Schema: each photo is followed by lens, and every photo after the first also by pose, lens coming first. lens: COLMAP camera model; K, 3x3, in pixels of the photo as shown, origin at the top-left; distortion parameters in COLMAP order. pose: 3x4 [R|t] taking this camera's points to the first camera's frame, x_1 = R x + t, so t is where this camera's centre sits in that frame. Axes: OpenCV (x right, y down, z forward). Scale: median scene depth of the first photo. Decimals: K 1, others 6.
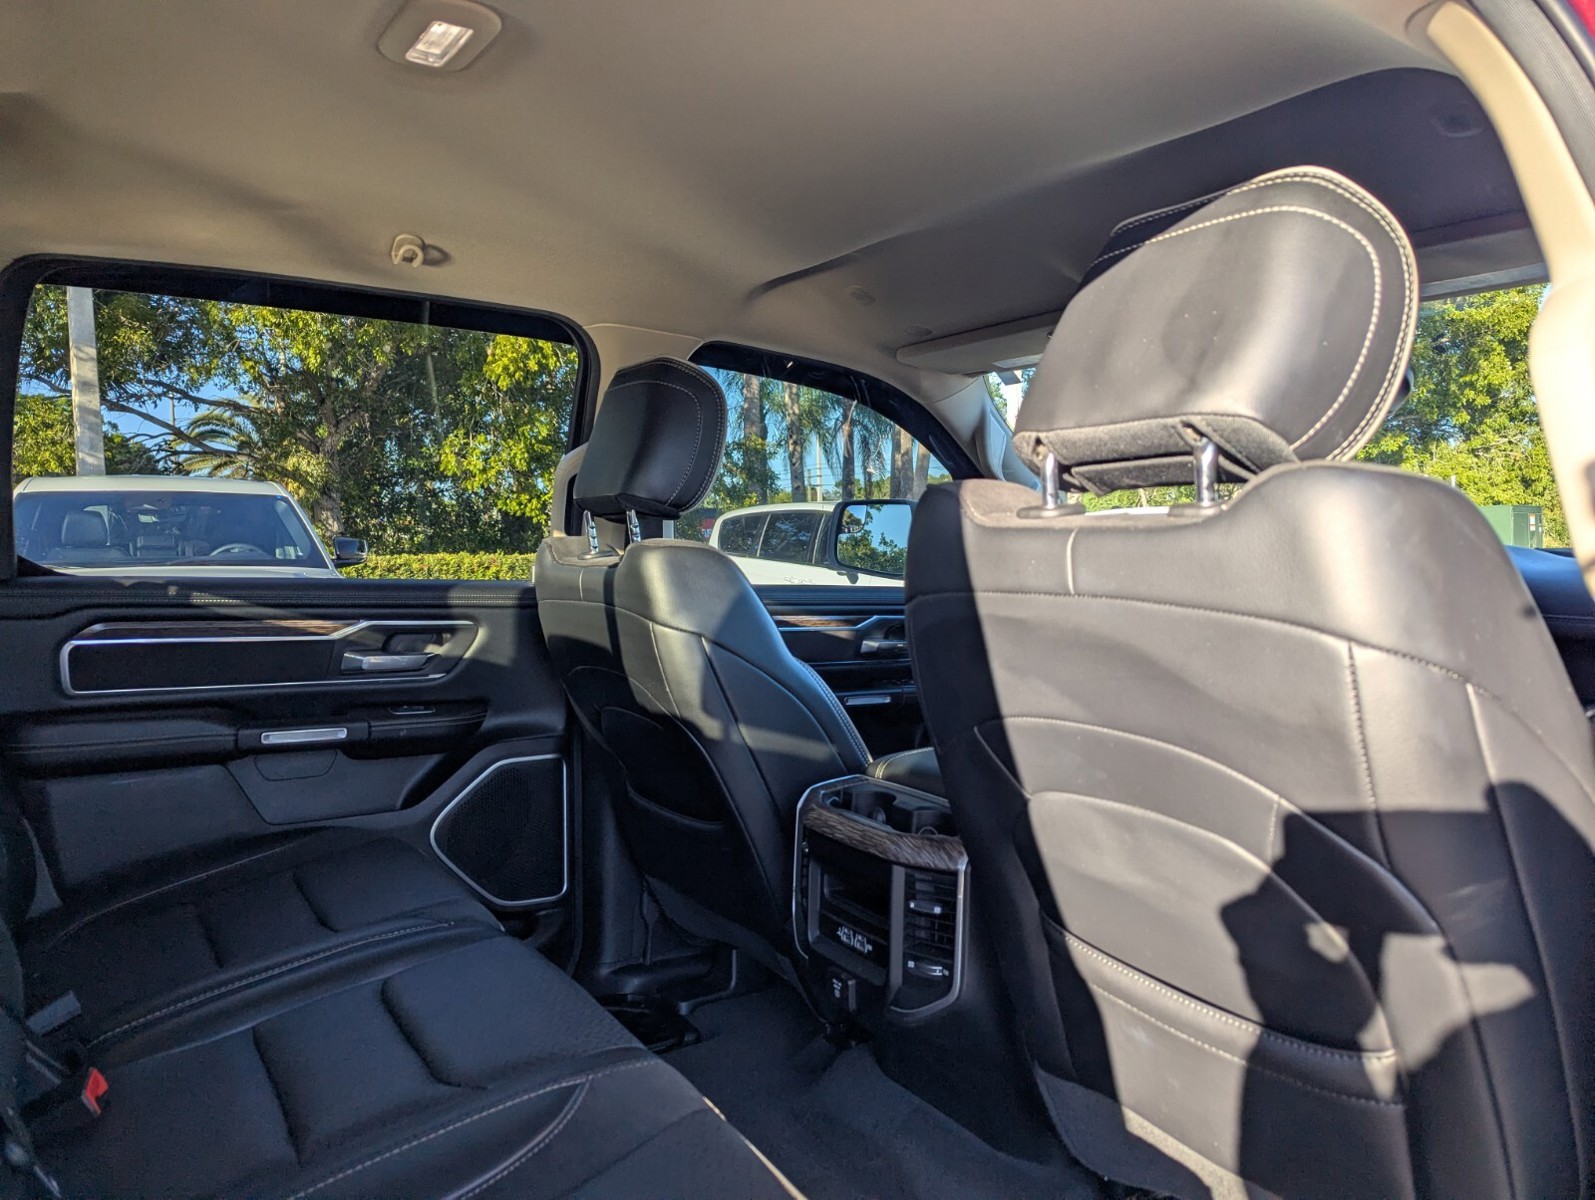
lens RADIAL K [[1120.8, 0, 793.2], [0, 1120.8, 595.8], [0, 0, 1]] dist [0.056753, -0.053824]
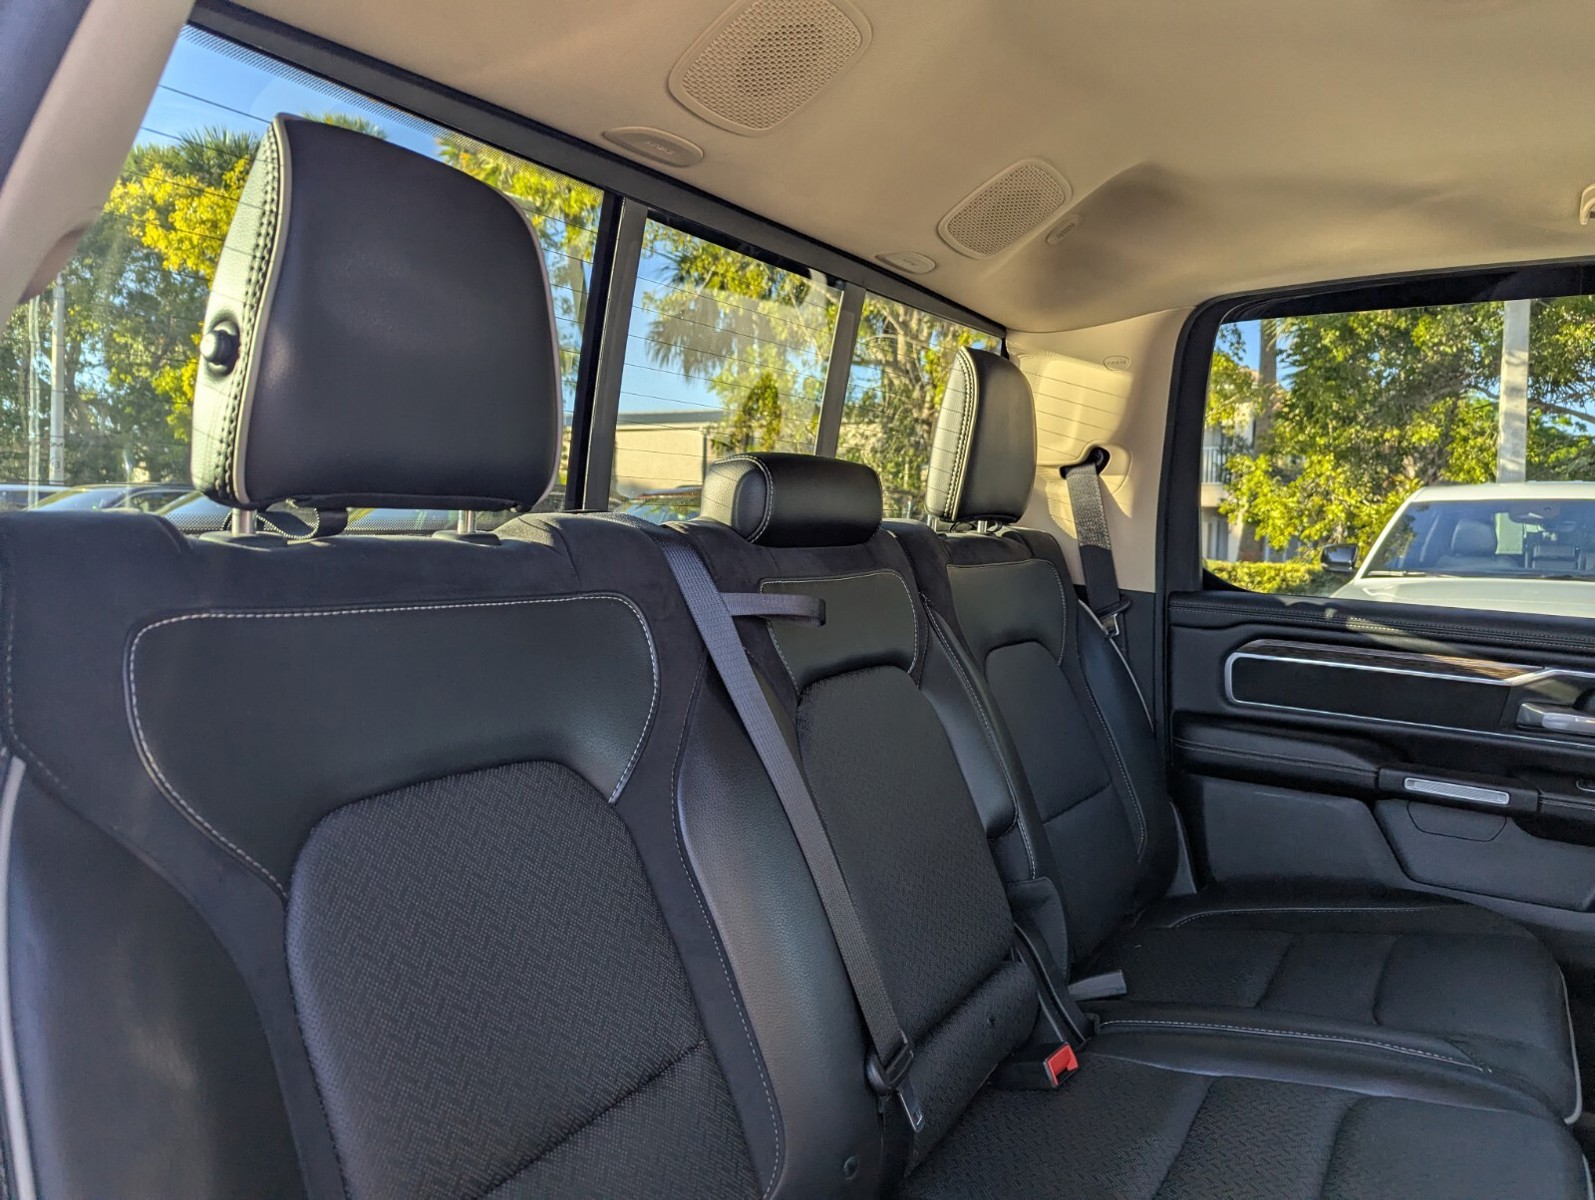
lens RADIAL K [[1120.8, 0, 793.2], [0, 1120.8, 595.8], [0, 0, 1]] dist [0.056753, -0.053824]
pose [[0.410268, 0.068355, -0.909399, 0.147546], [-0.071459, 0.996531, 0.042667, -0.027509], [0.909161, 0.047480, 0.413730, 0.168983]]
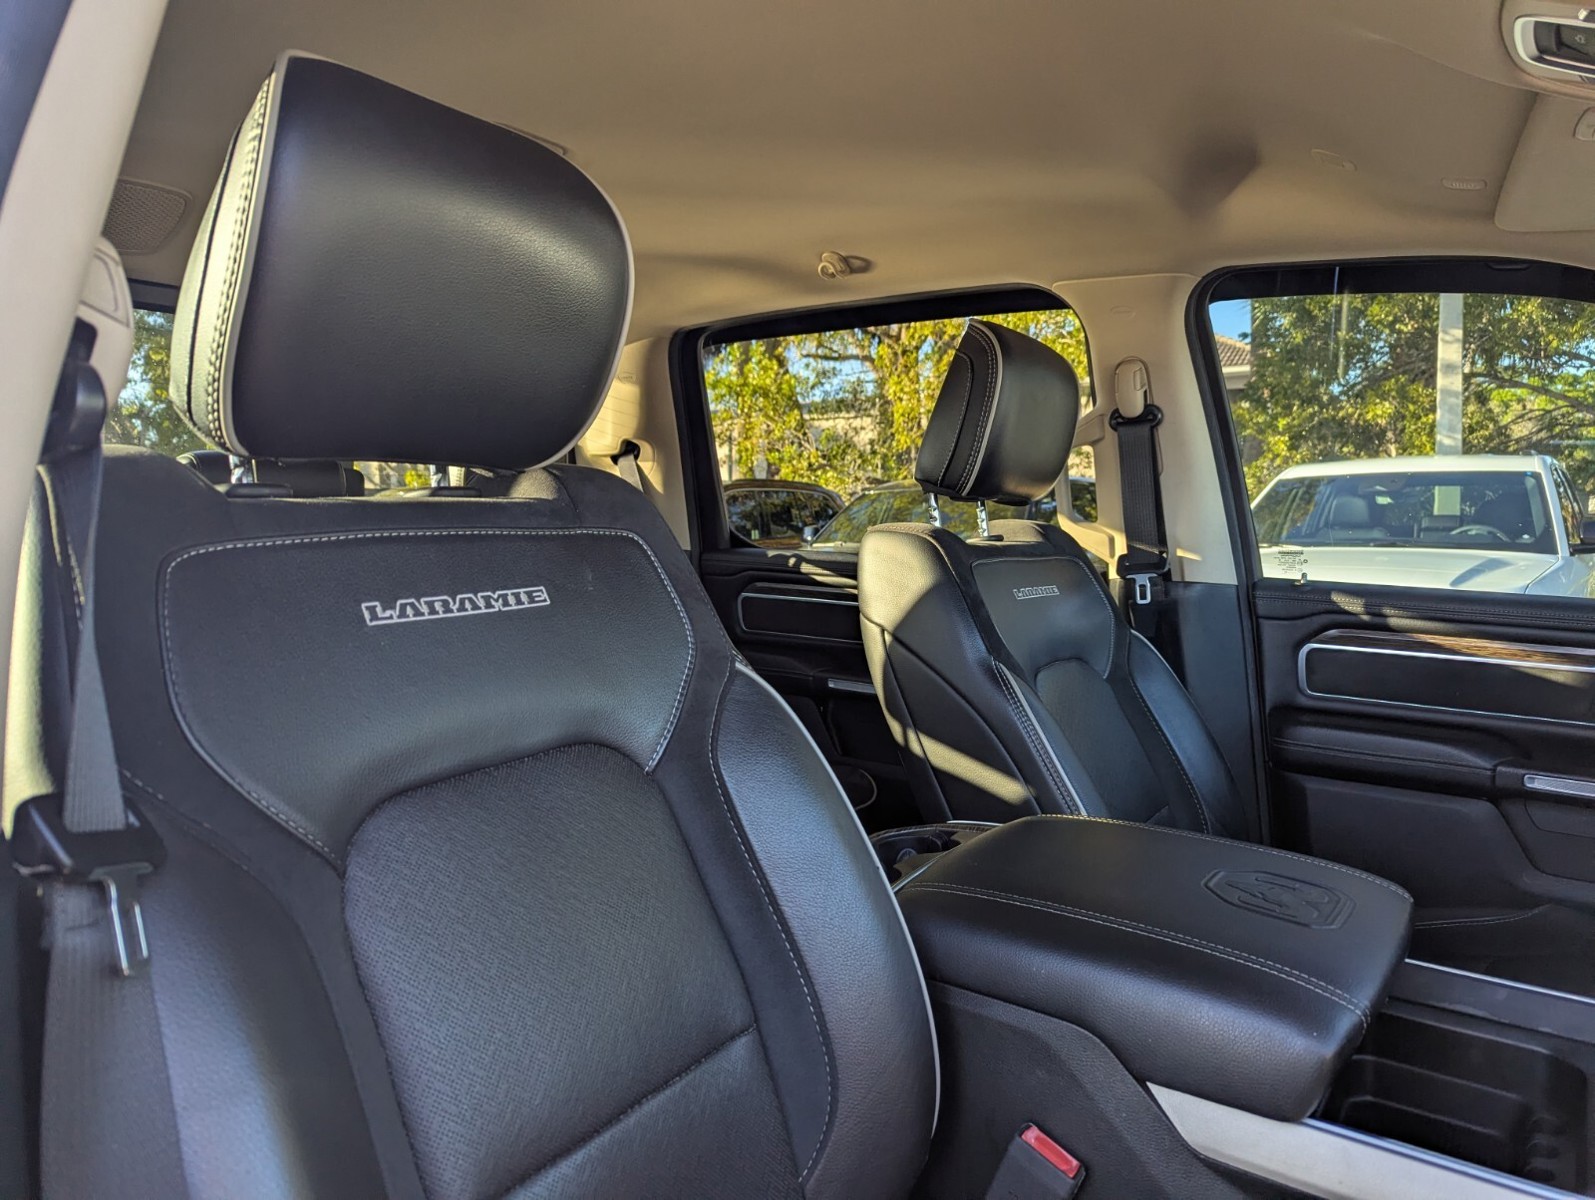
lens RADIAL K [[1133.4, 0, 798.9], [0, 1133.4, 593.6], [0, 0, 1]] dist [0.064404, -0.099112]
pose [[0.355580, 0.062873, -0.932529, 0.672633], [-0.049203, 0.997611, 0.048500, -0.030171], [0.933350, 0.028638, 0.357824, 0.523465]]
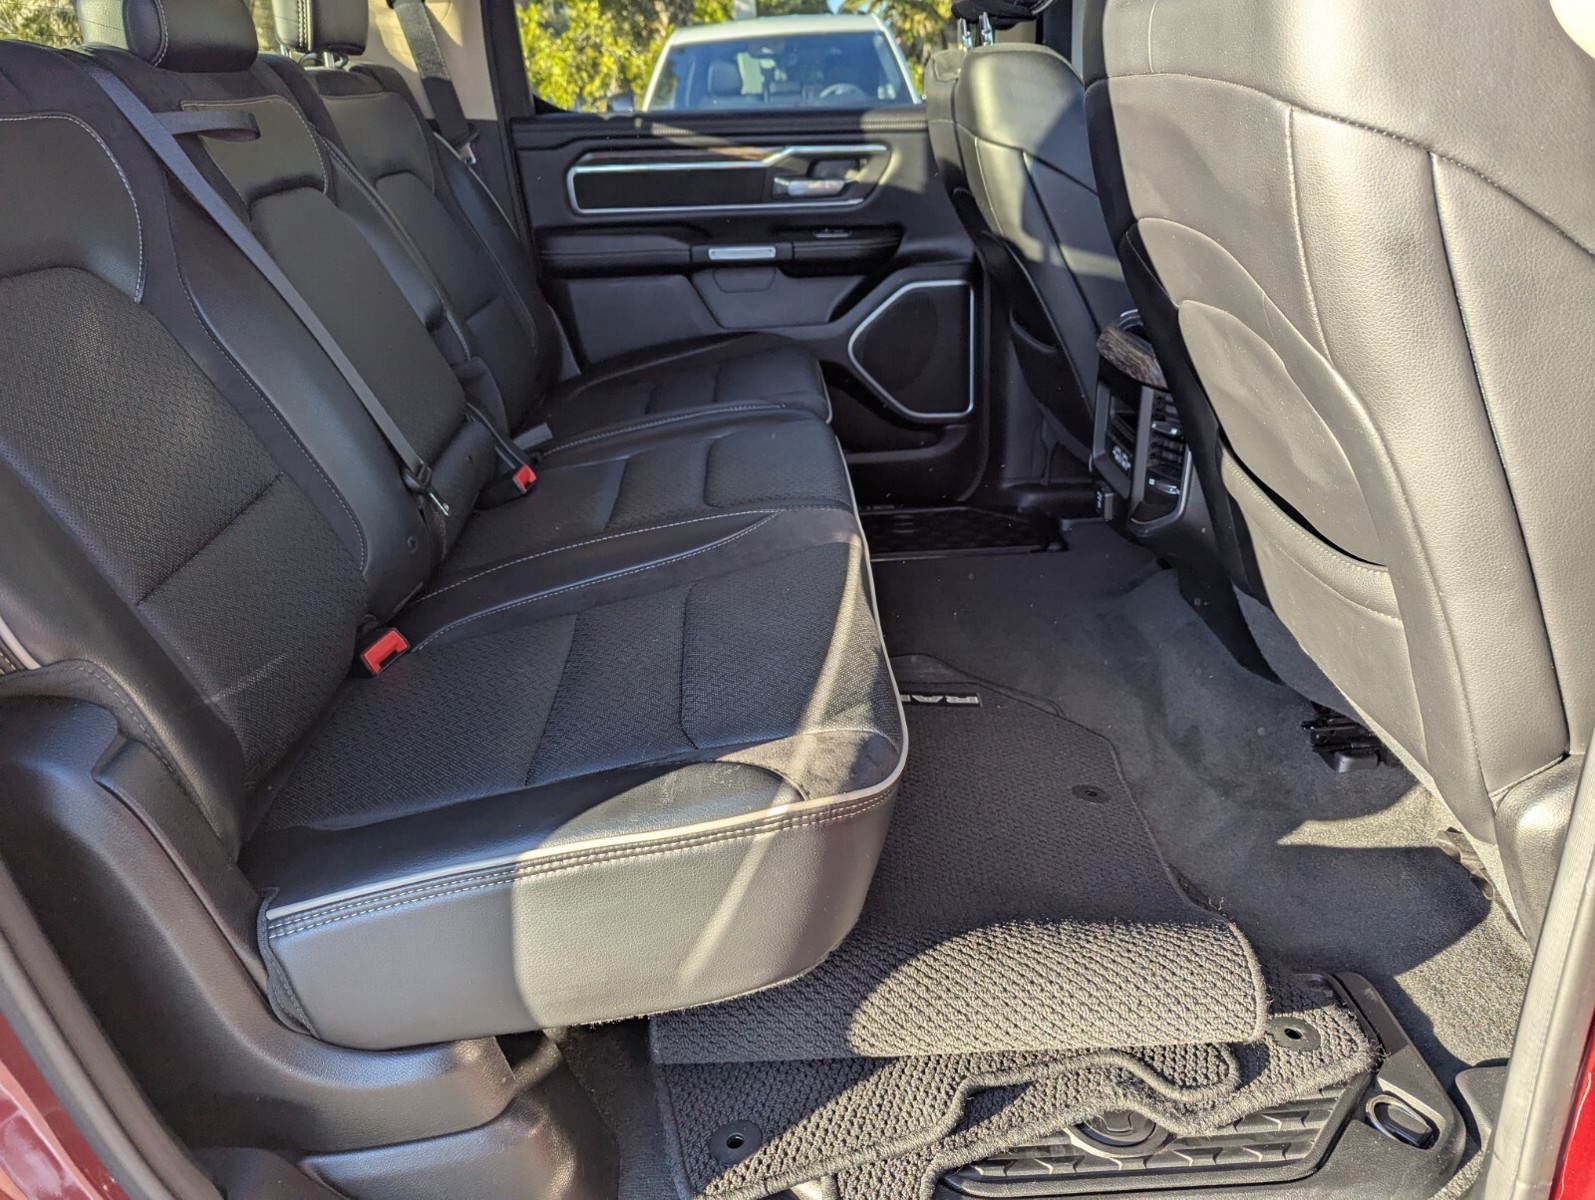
lens RADIAL K [[1120.8, 0, 793.2], [0, 1120.8, 595.8], [0, 0, 1]] dist [0.056753, -0.053824]
pose [[0.850165, 0.172592, -0.497425, 0.271500], [0.027091, 0.929157, 0.368692, 0.023352], [0.525819, -0.326925, 0.785261, -0.021929]]
